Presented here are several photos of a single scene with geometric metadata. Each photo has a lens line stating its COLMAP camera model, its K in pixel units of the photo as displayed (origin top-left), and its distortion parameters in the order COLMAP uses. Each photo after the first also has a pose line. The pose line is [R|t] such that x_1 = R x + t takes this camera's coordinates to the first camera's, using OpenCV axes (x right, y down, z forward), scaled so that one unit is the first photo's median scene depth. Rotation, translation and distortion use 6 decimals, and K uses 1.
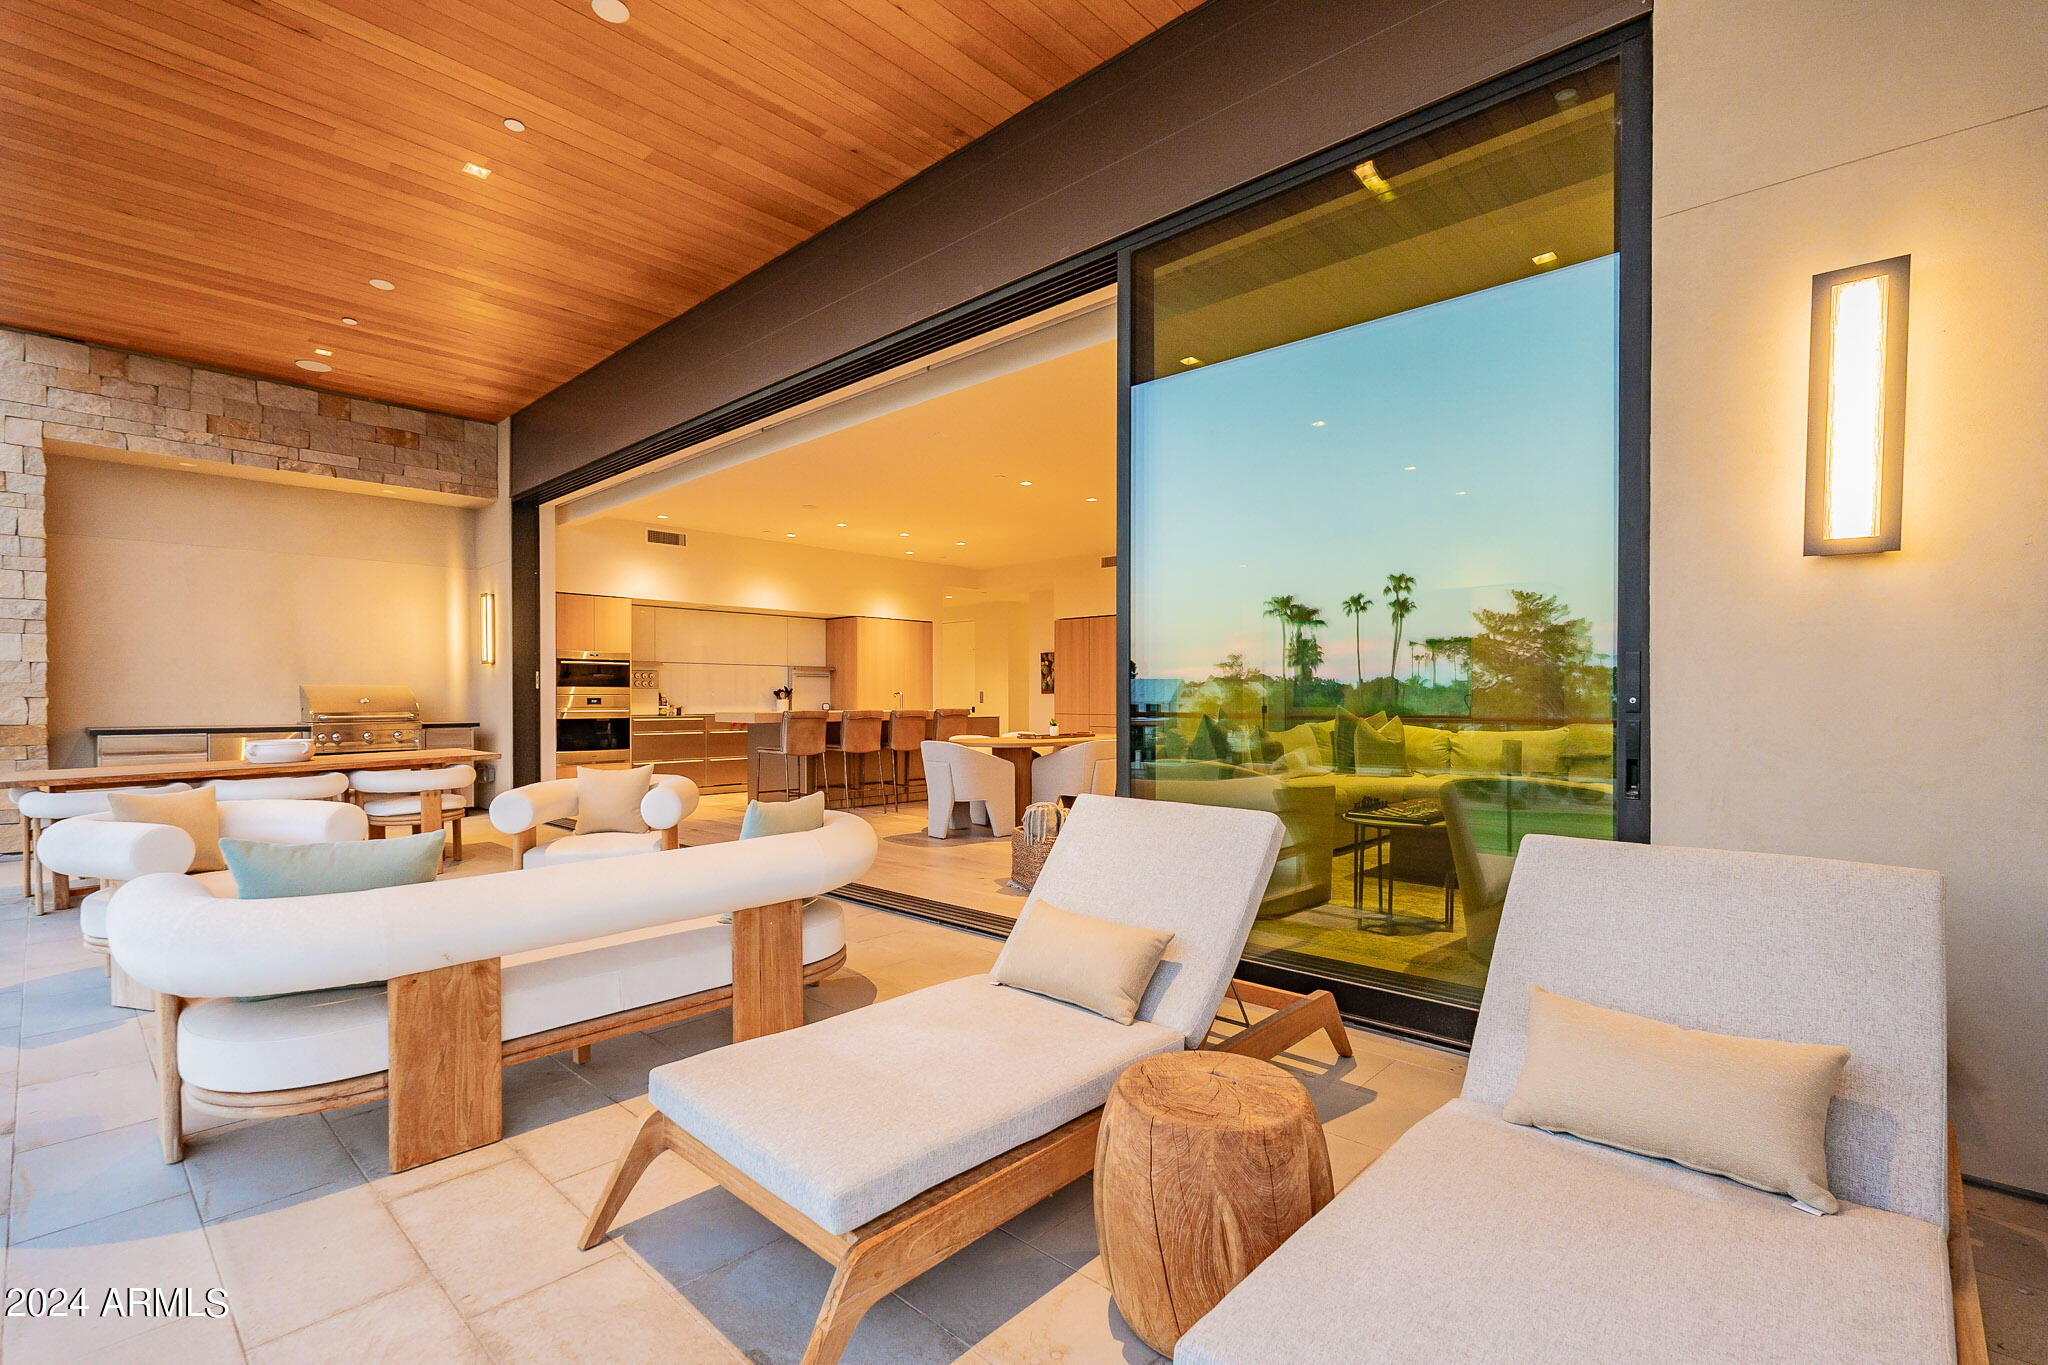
lens RADIAL K [[913.9, 0, 1014.2], [0, 913.9, 697.0], [0, 0, 1]] dist [-0.004777, -0.000695]
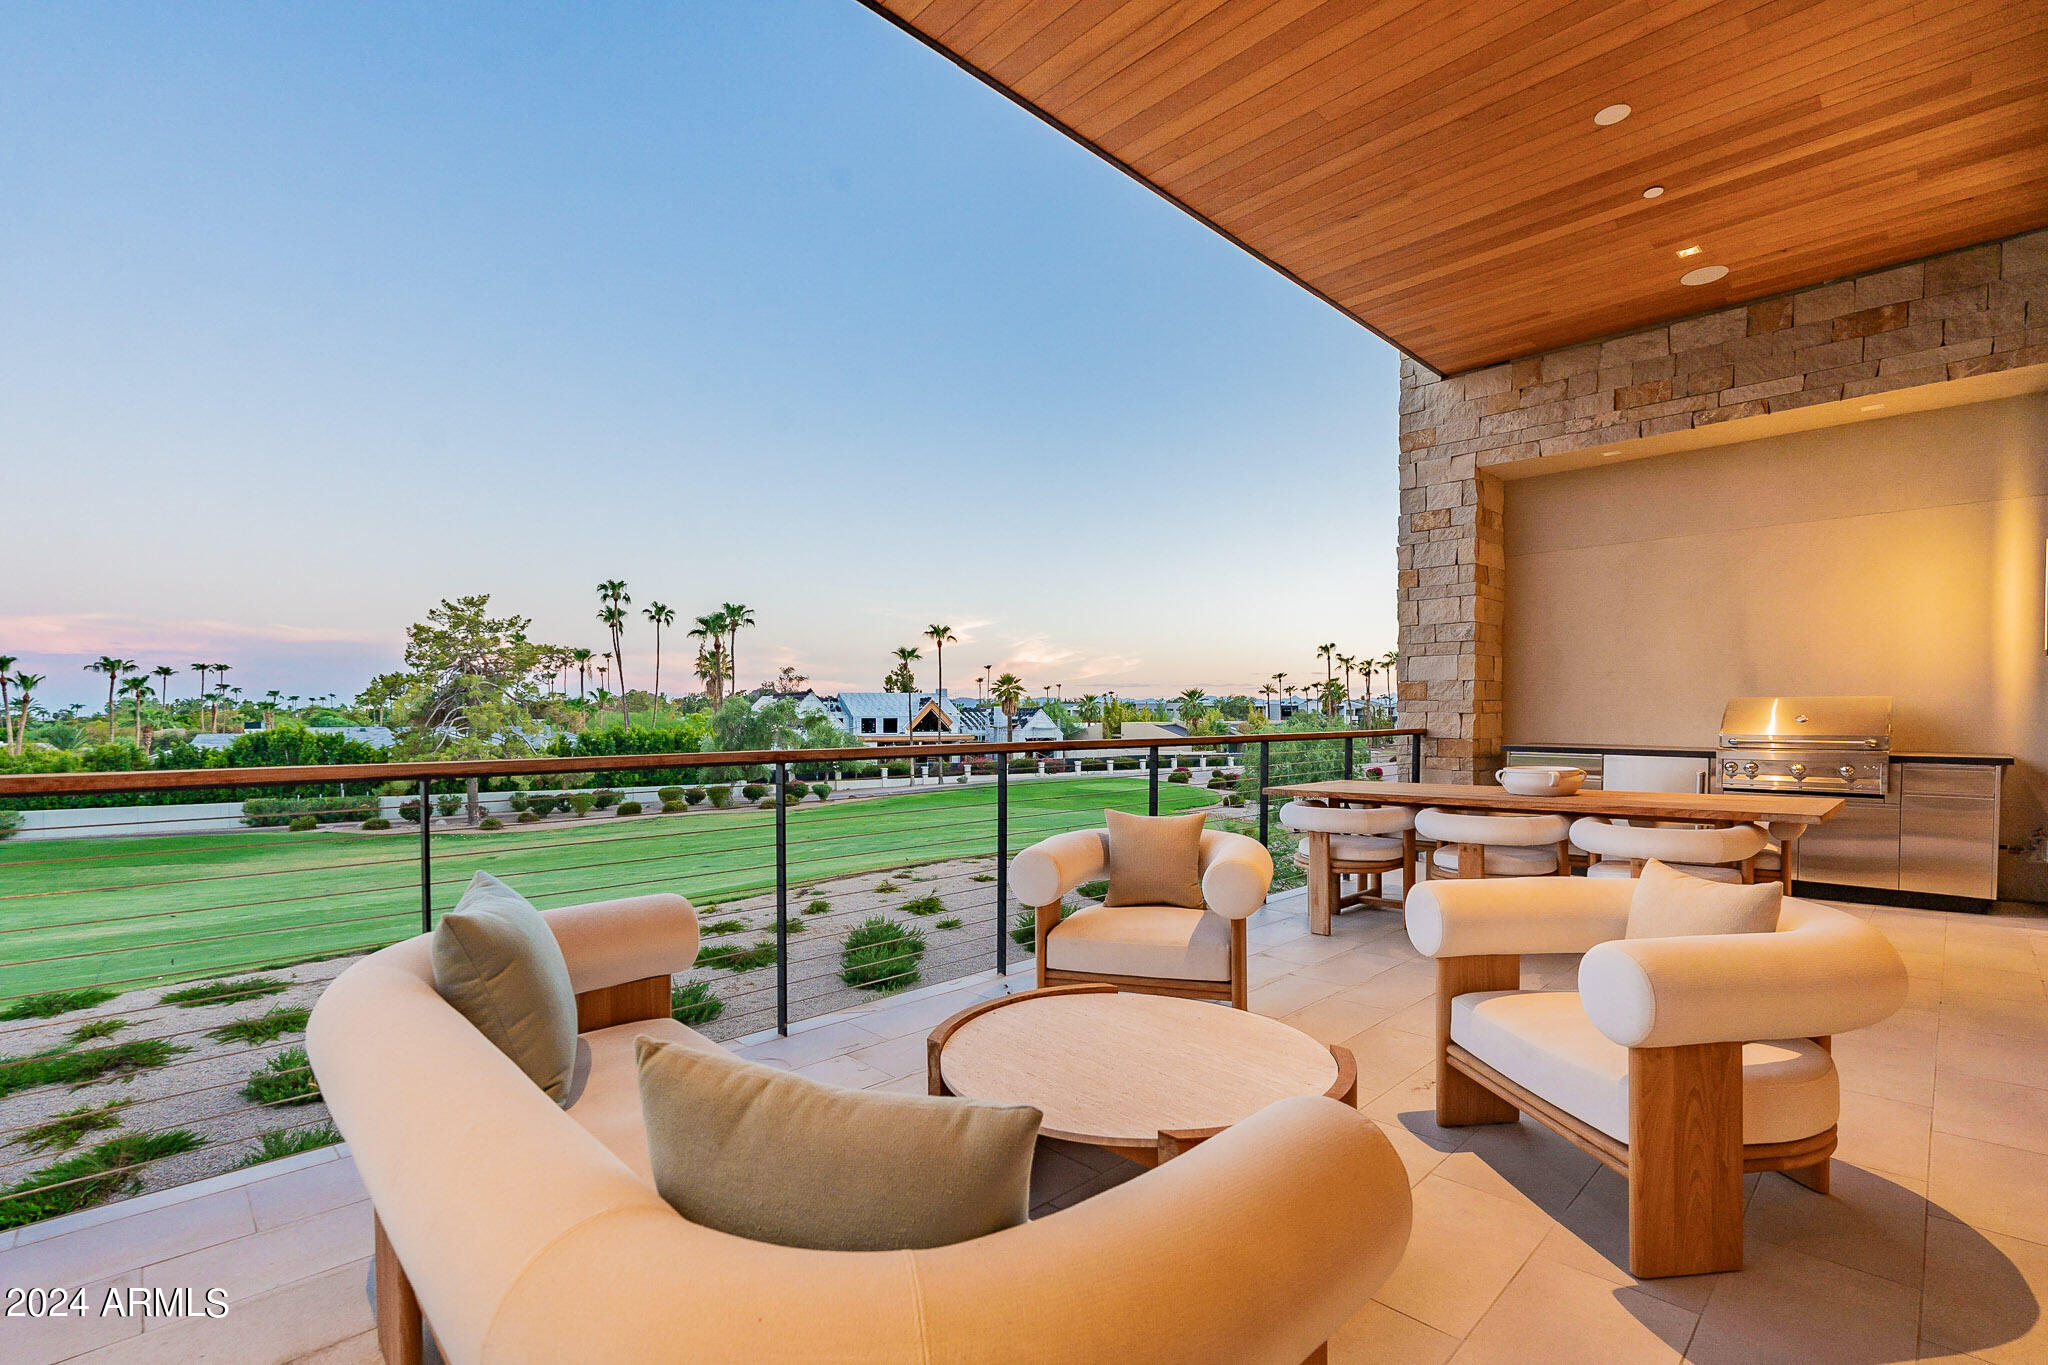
lens RADIAL K [[913.9, 0, 1014.6], [0, 913.9, 741.7], [0, 0, 1]] dist [-0.002340, -0.000587]
pose [[-0.045151, 0.031013, -0.998499, 0.025278], [-0.002678, 0.999511, 0.031166, 0.001802], [0.998977, 0.004081, -0.045046, 0.469393]]
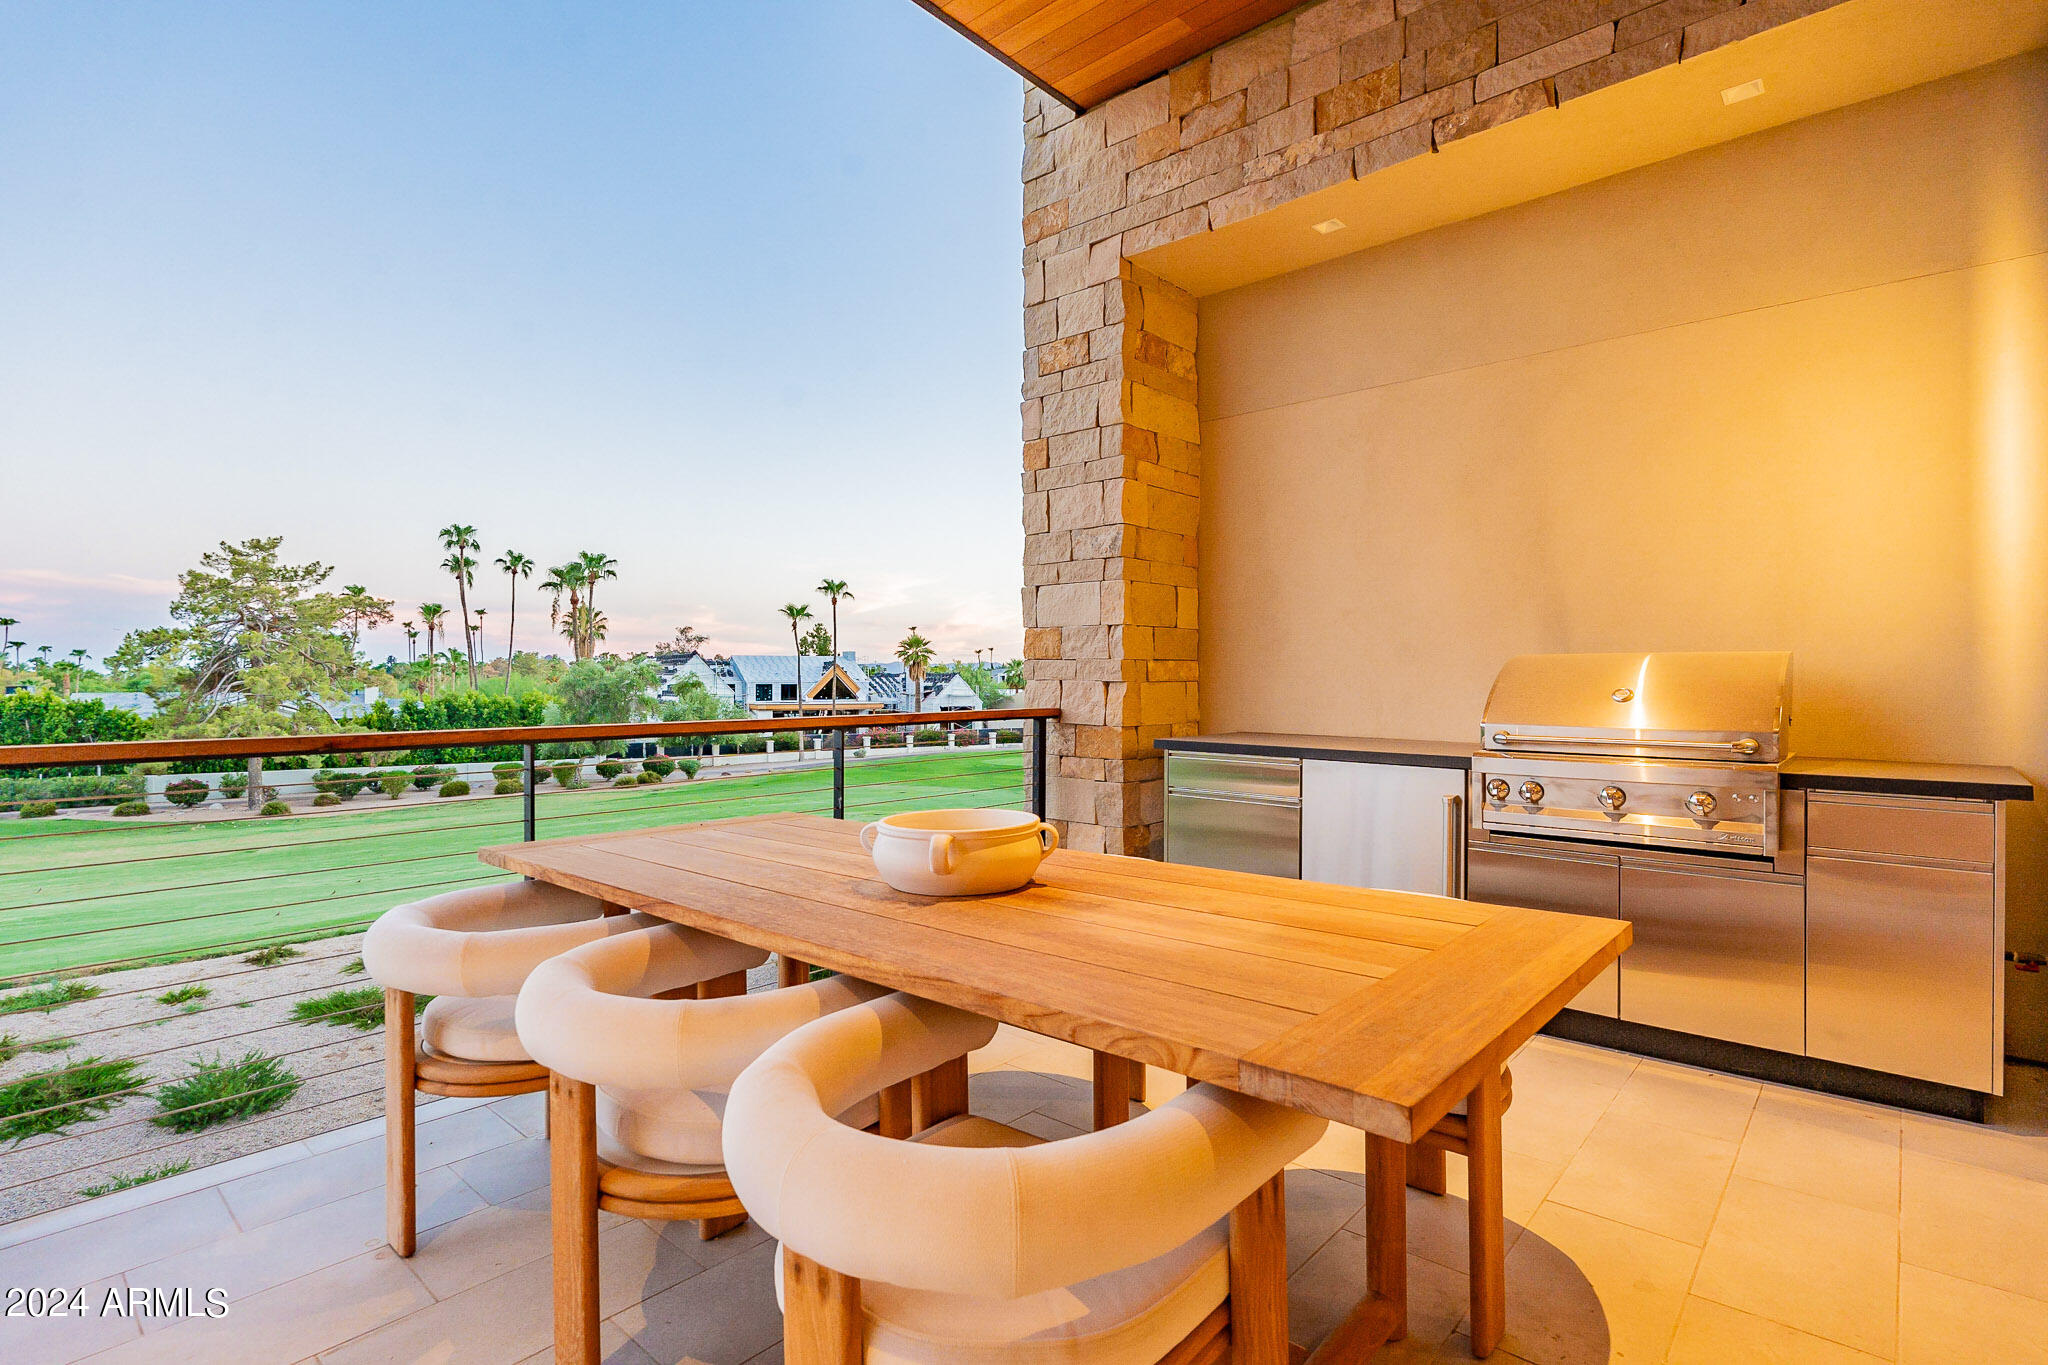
lens RADIAL K [[981.6, 0, 1024.0], [0, 981.6, 682.5], [0, 0, 1]] dist [-0.000815, -0.000974]
pose [[0.022039, 0.003125, -0.999752, -0.373399], [-0.006315, 0.999976, 0.002987, -0.000569], [0.999737, 0.006247, 0.022058, 0.845166]]
